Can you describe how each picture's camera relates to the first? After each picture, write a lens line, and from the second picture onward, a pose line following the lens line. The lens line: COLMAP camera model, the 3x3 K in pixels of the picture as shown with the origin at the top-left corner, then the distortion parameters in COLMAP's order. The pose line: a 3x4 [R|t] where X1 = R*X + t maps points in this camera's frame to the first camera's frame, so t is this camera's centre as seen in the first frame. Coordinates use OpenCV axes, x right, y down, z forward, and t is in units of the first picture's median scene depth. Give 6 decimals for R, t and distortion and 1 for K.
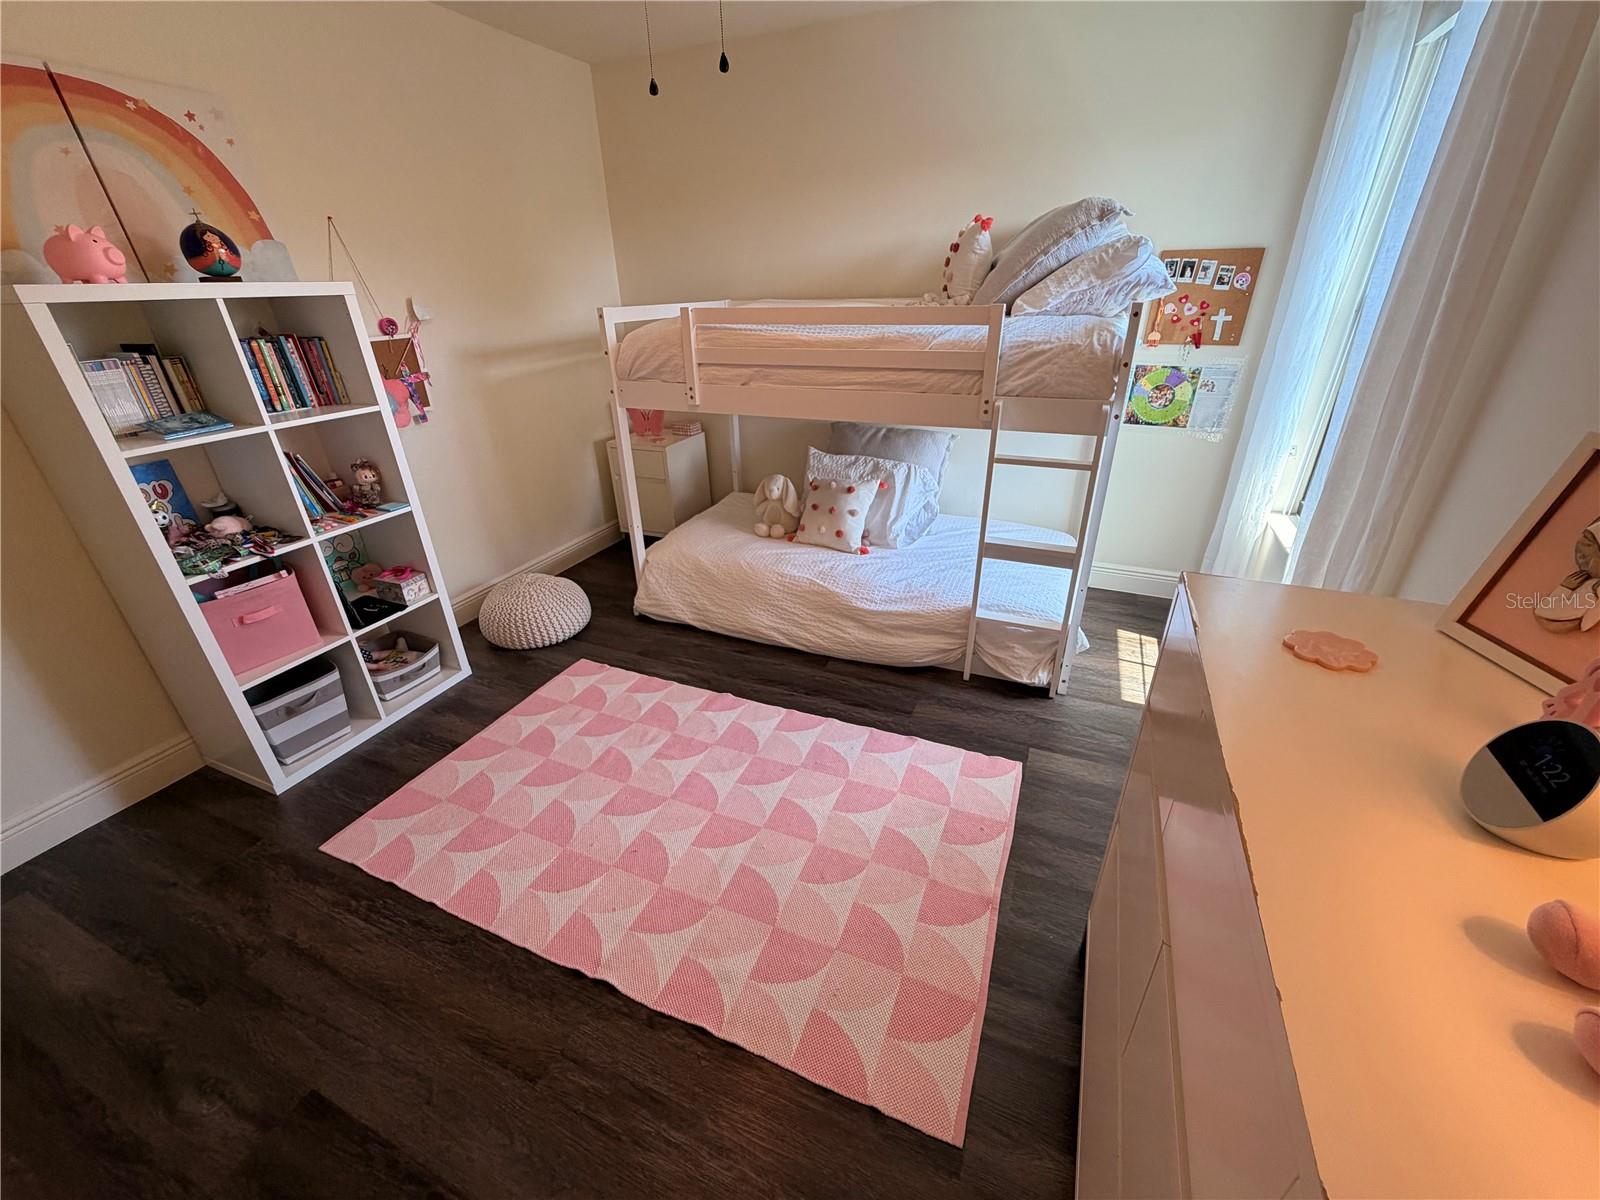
lens RADIAL K [[639.5, 0, 799.7], [0, 639.5, 603.3], [0, 0, 1]] dist [-0.000050, 0.000551]
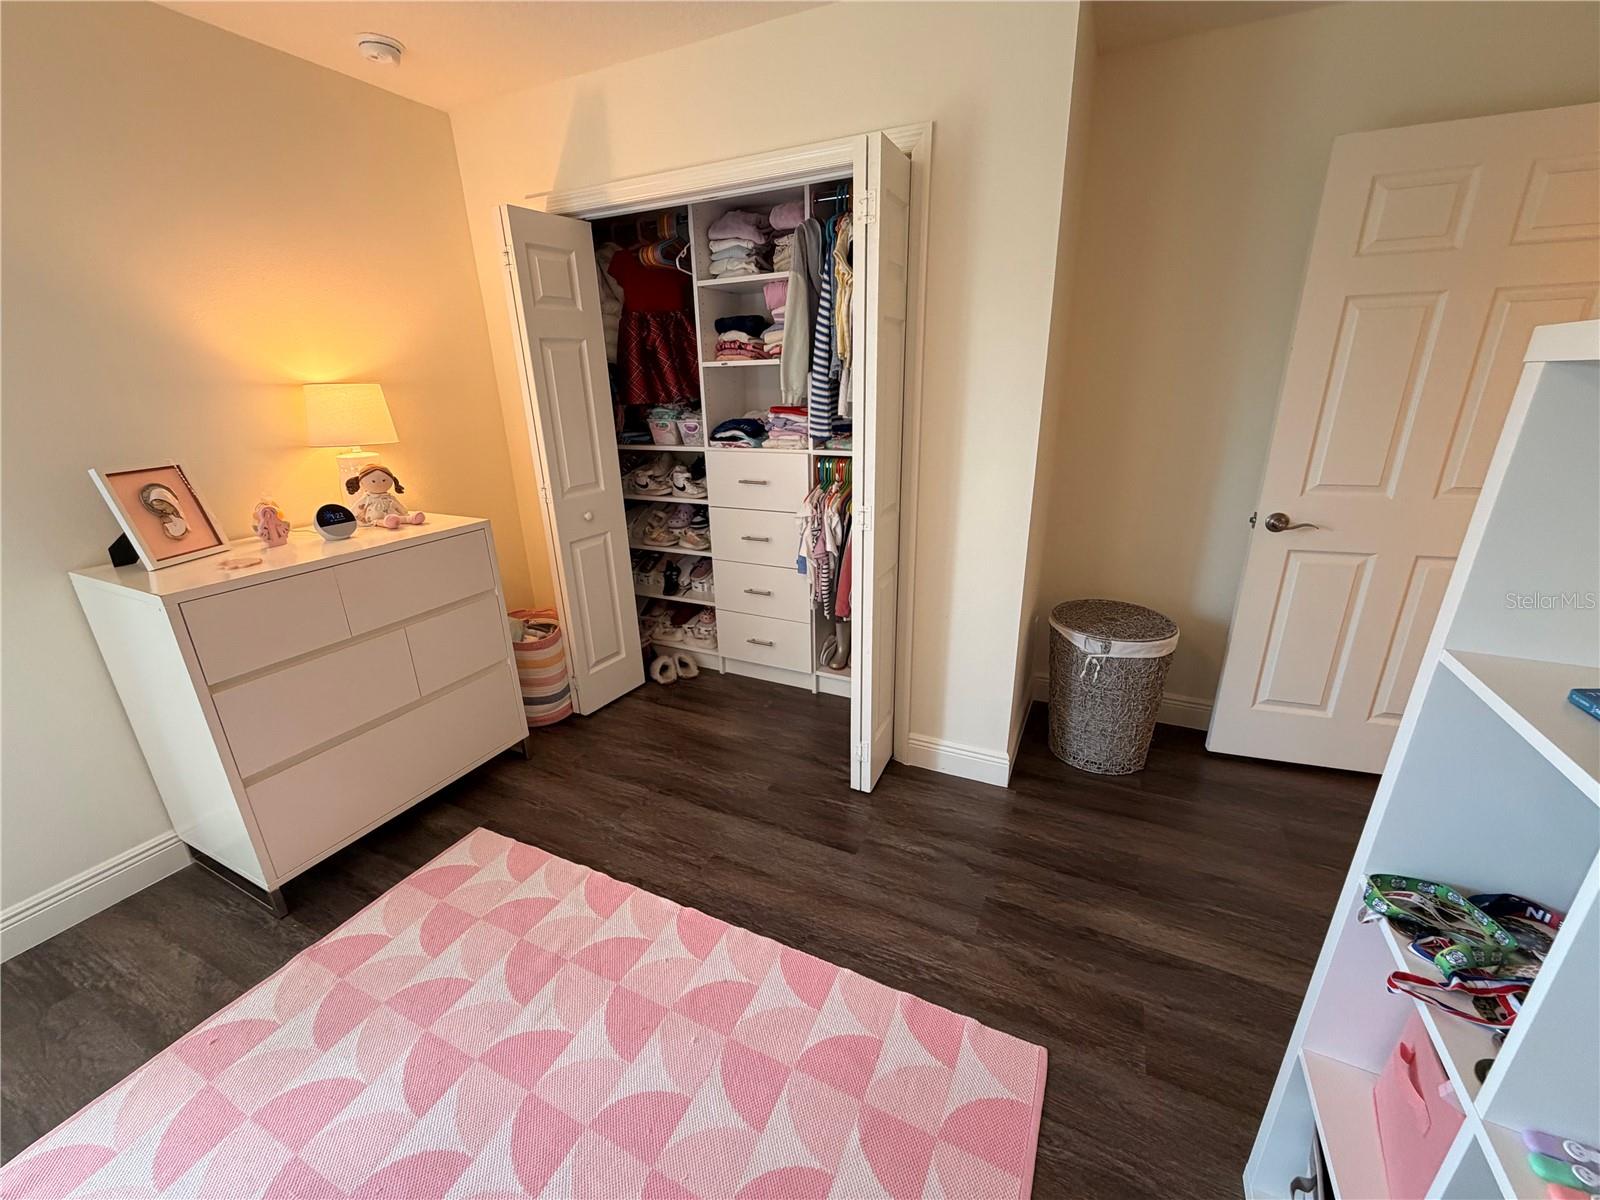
lens RADIAL K [[639.5, 0, 800.8], [0, 639.5, 601.8], [0, 0, 1]] dist [-0.000050, 0.000551]
pose [[-0.997914, 0.032685, 0.055672, -0.537715], [0.062786, 0.691991, 0.719171, -0.589022], [-0.015018, 0.721166, -0.692600, 1.200462]]
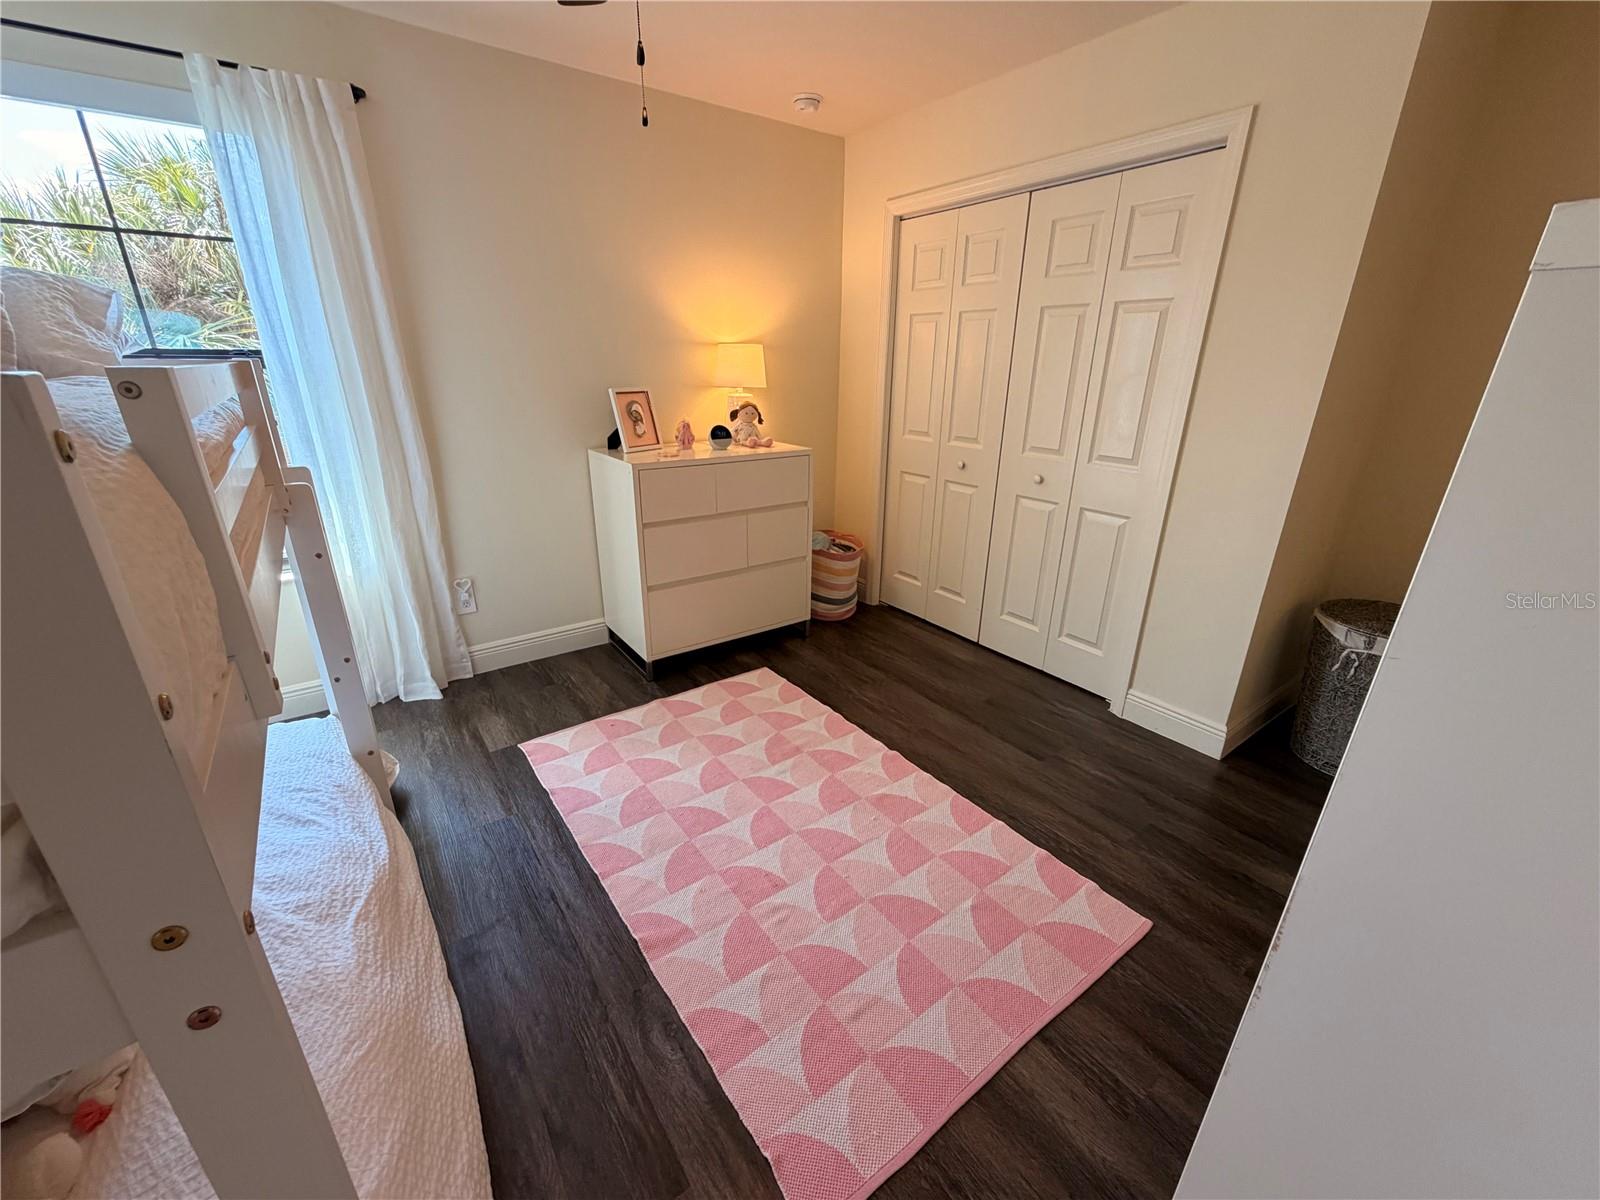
lens RADIAL K [[639.5, 0, 798.1], [0, 639.5, 601.1], [0, 0, 1]] dist [-0.000050, 0.000551]
pose [[-0.860942, -0.162218, 0.482146, -0.710386], [0.240036, 0.706101, 0.666186, -0.688738], [-0.448511, 0.689280, -0.568974, 1.486897]]
